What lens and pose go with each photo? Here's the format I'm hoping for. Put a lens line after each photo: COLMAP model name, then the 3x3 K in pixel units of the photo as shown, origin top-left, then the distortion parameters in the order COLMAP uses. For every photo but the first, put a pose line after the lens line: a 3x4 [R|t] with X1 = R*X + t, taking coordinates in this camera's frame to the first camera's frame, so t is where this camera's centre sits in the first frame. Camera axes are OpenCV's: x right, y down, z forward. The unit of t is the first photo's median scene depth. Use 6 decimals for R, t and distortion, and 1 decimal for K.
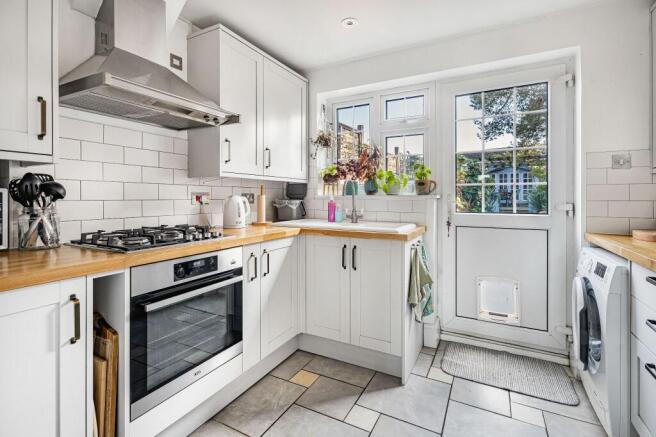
lens RADIAL K [[302.4, 0, 329.7], [0, 302.4, 200.5], [0, 0, 1]] dist [-0.000810, -0.000227]
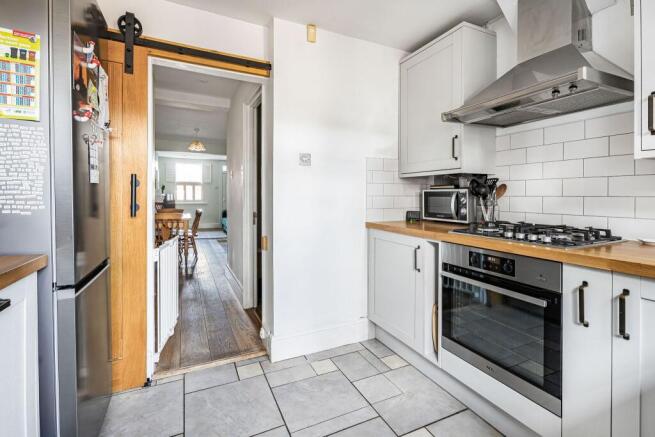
lens RADIAL K [[302.0, 0, 329.2], [0, 302.0, 200.5], [0, 0, 1]] dist [-0.000810, -0.000227]
pose [[-0.592255, 0.007945, -0.805712, 0.647718], [-0.017047, 0.999604, 0.022387, 0.002618], [0.805570, 0.026994, -0.591885, 1.098746]]
